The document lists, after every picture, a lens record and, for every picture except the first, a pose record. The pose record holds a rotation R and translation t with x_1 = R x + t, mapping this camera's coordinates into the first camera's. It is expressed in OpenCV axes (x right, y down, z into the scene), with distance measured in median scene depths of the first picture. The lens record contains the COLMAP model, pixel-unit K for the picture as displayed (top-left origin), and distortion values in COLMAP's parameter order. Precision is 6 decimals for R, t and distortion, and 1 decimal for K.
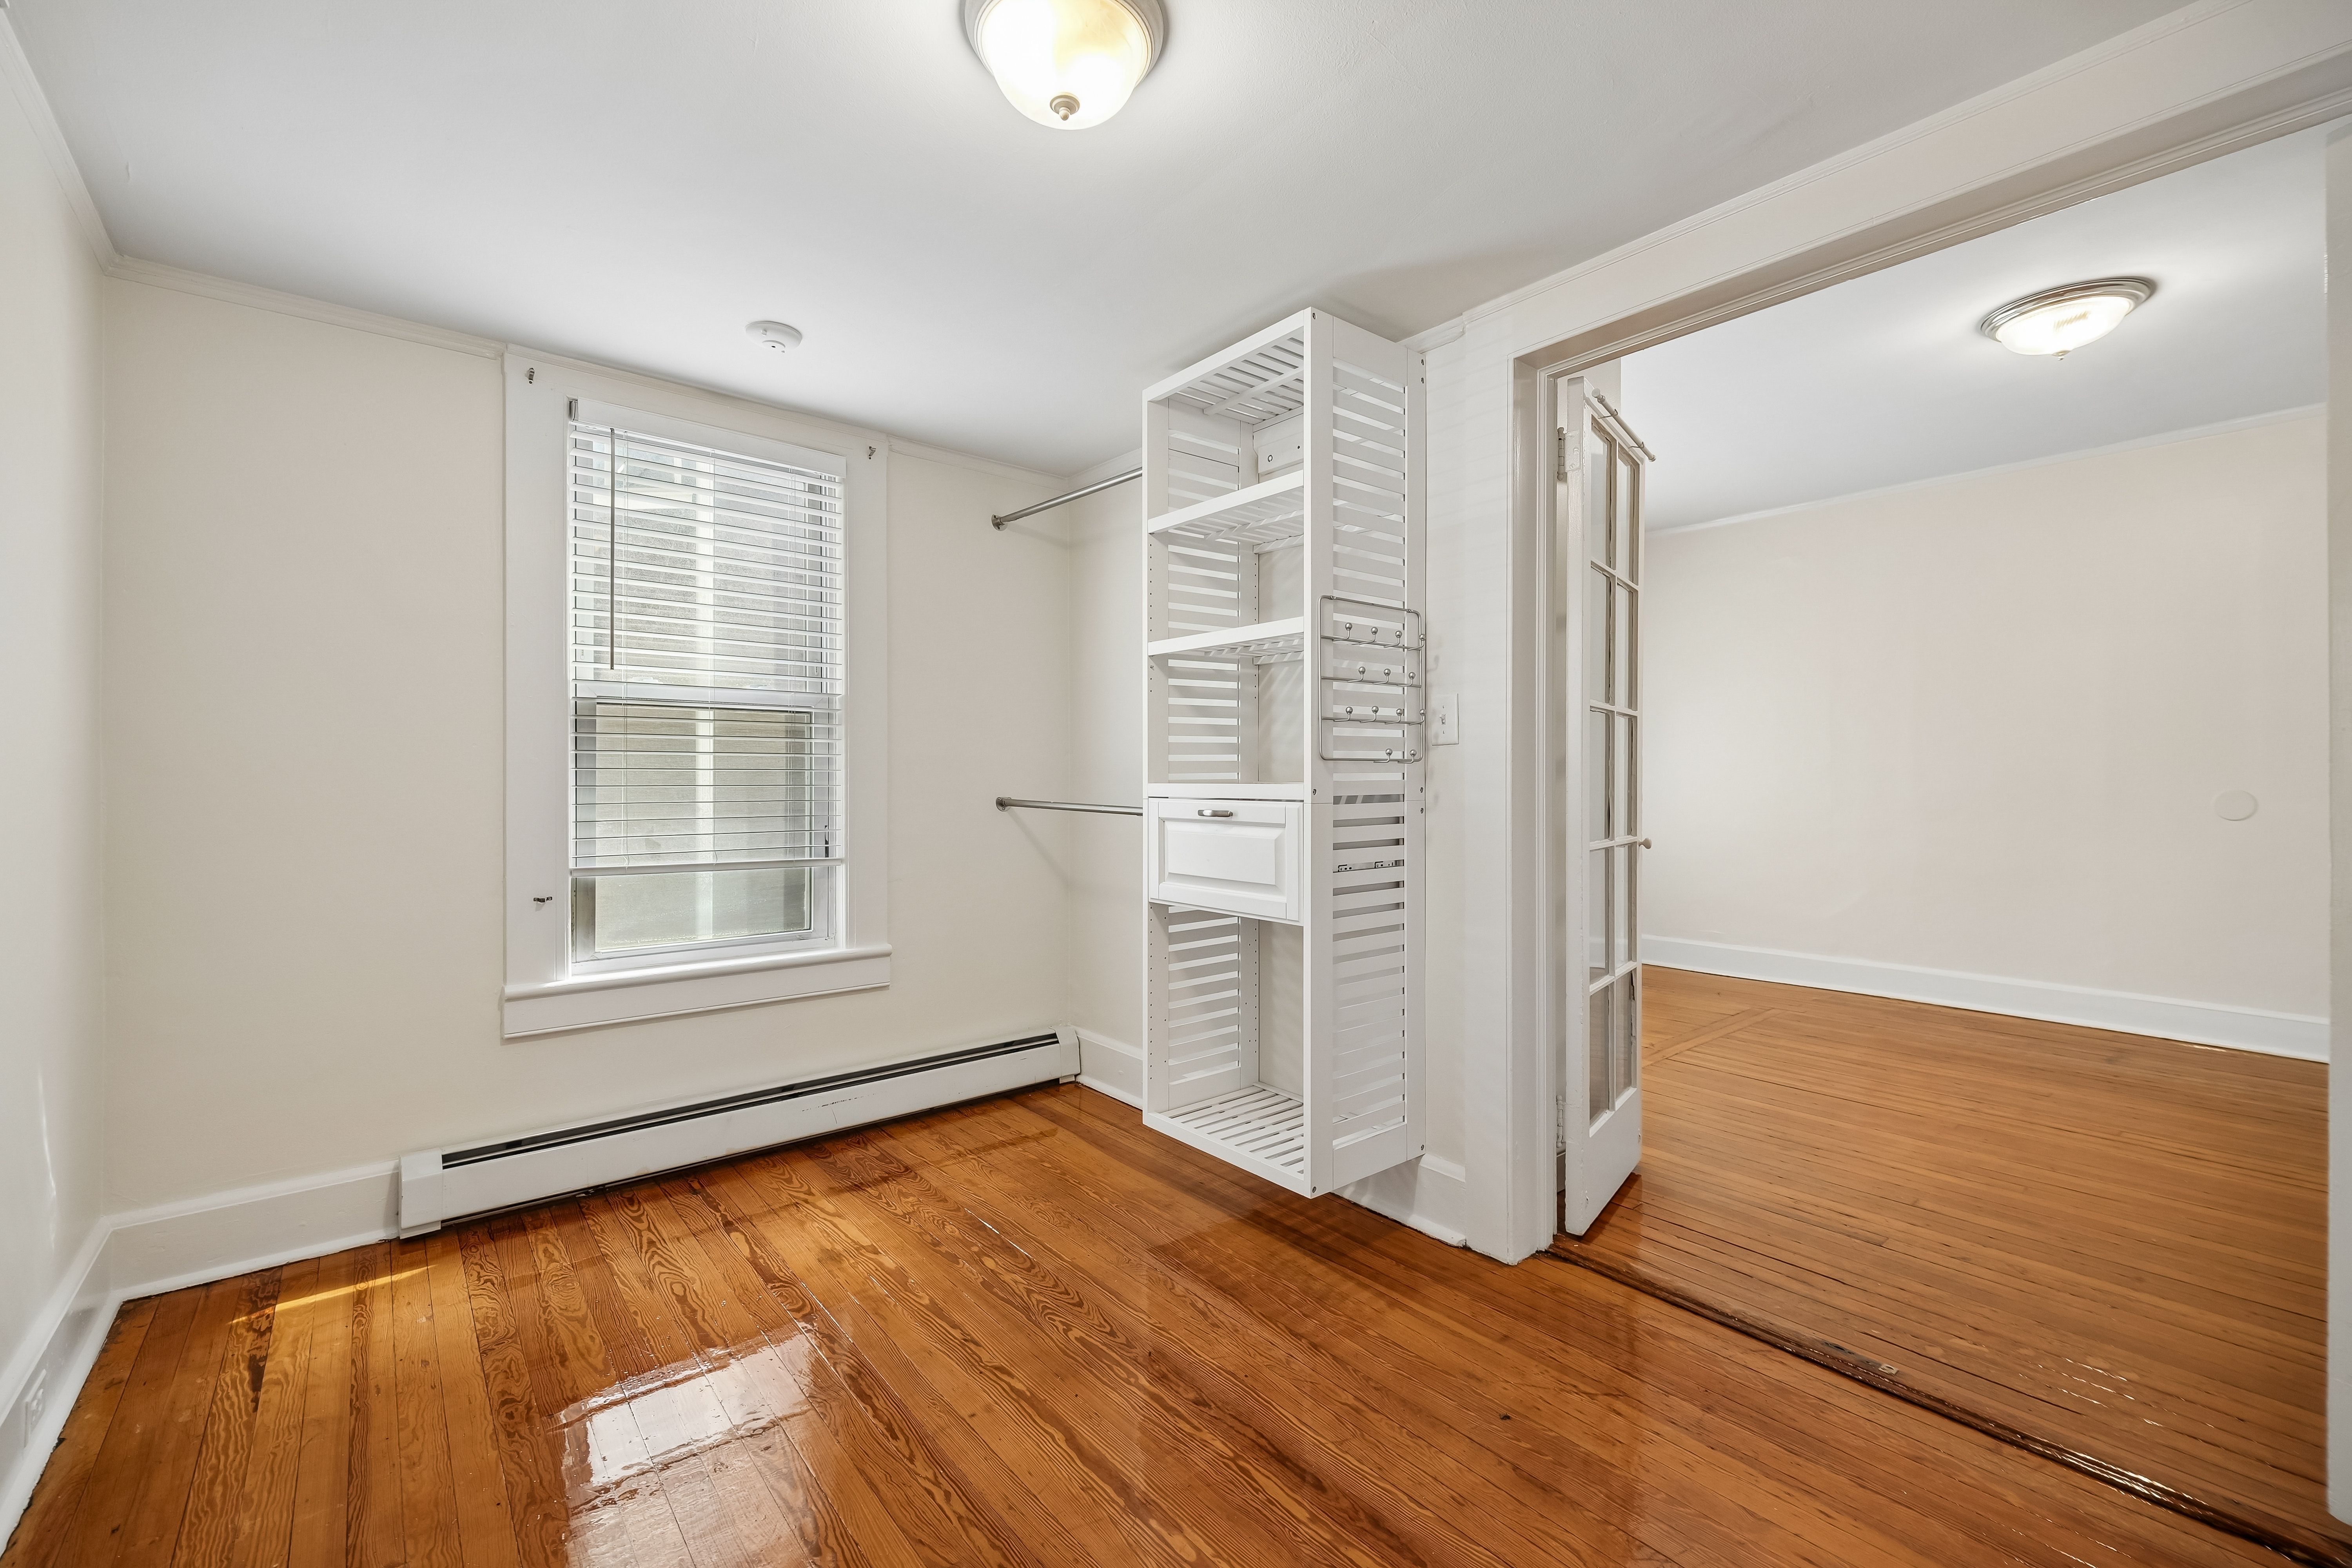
lens RADIAL K [[980.1, 0, 1173.4], [0, 980.1, 773.8], [0, 0, 1]] dist [0.000588, -0.002480]
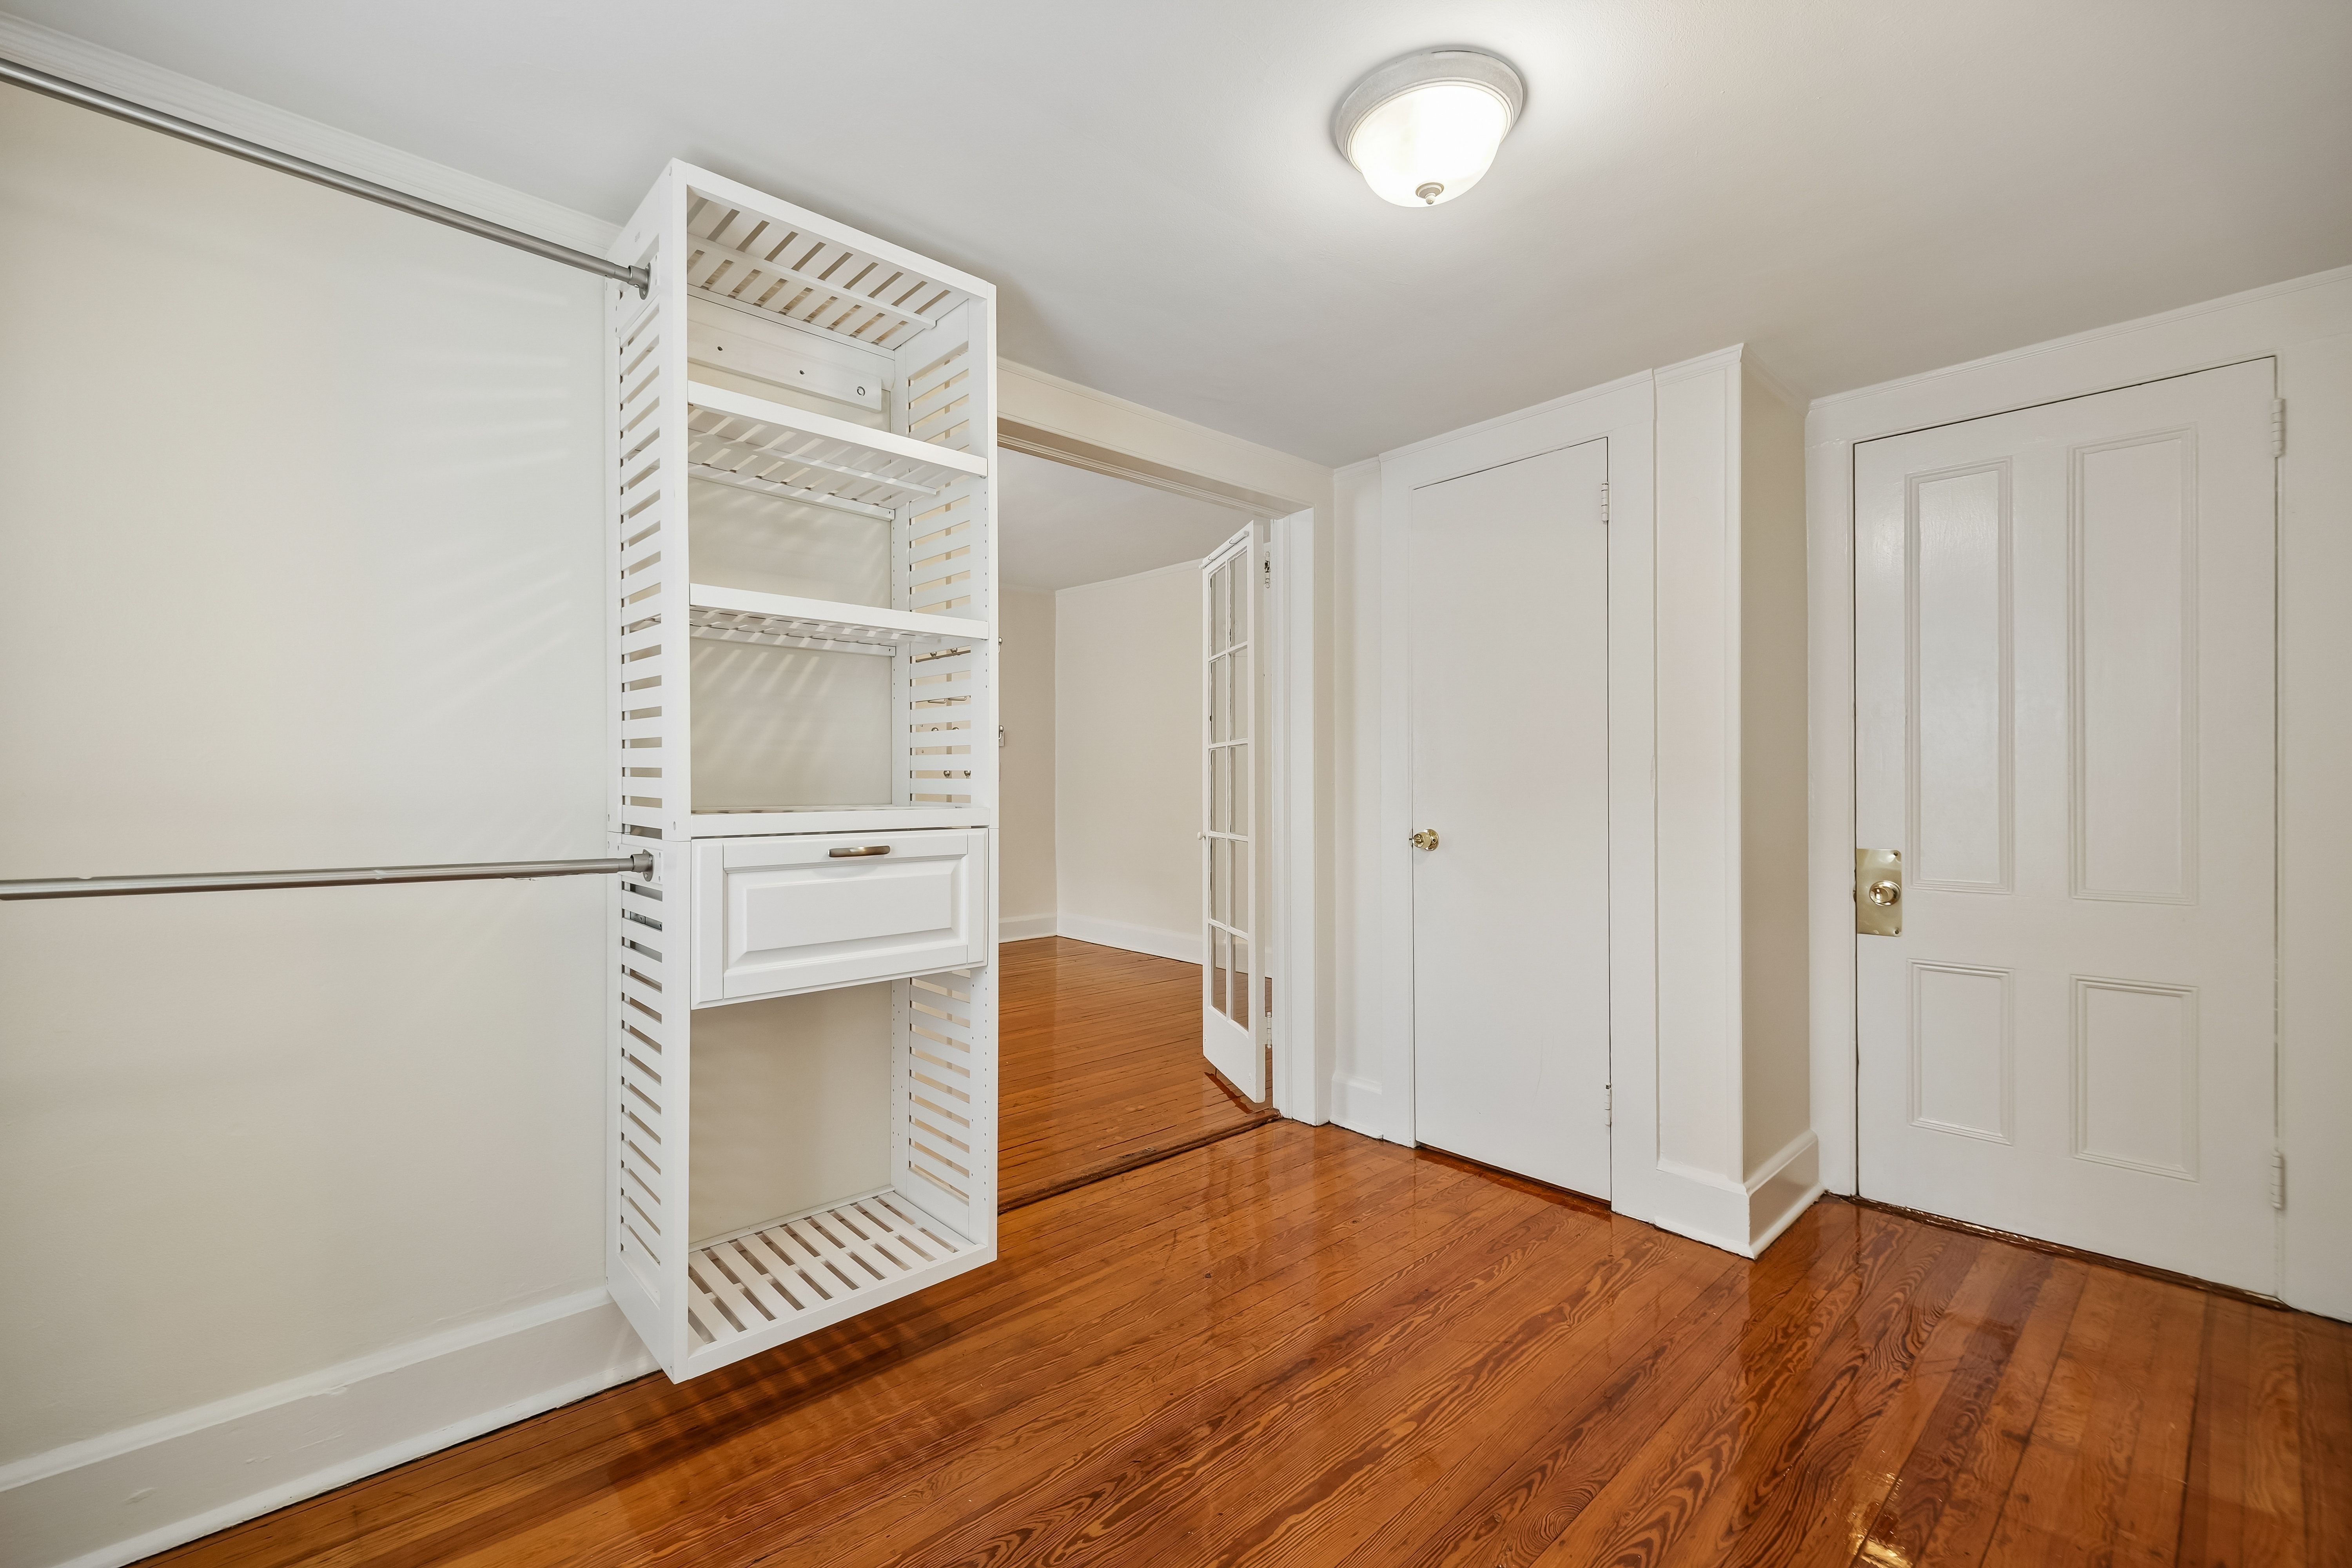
lens RADIAL K [[980.1, 0, 1172.3], [0, 980.1, 782.8], [0, 0, 1]] dist [0.000588, -0.002480]
pose [[-0.047808, -0.004388, 0.998847, -0.822924], [0.002323, 0.999987, 0.004504, -0.016924], [-0.998854, 0.002535, -0.047797, 0.924651]]
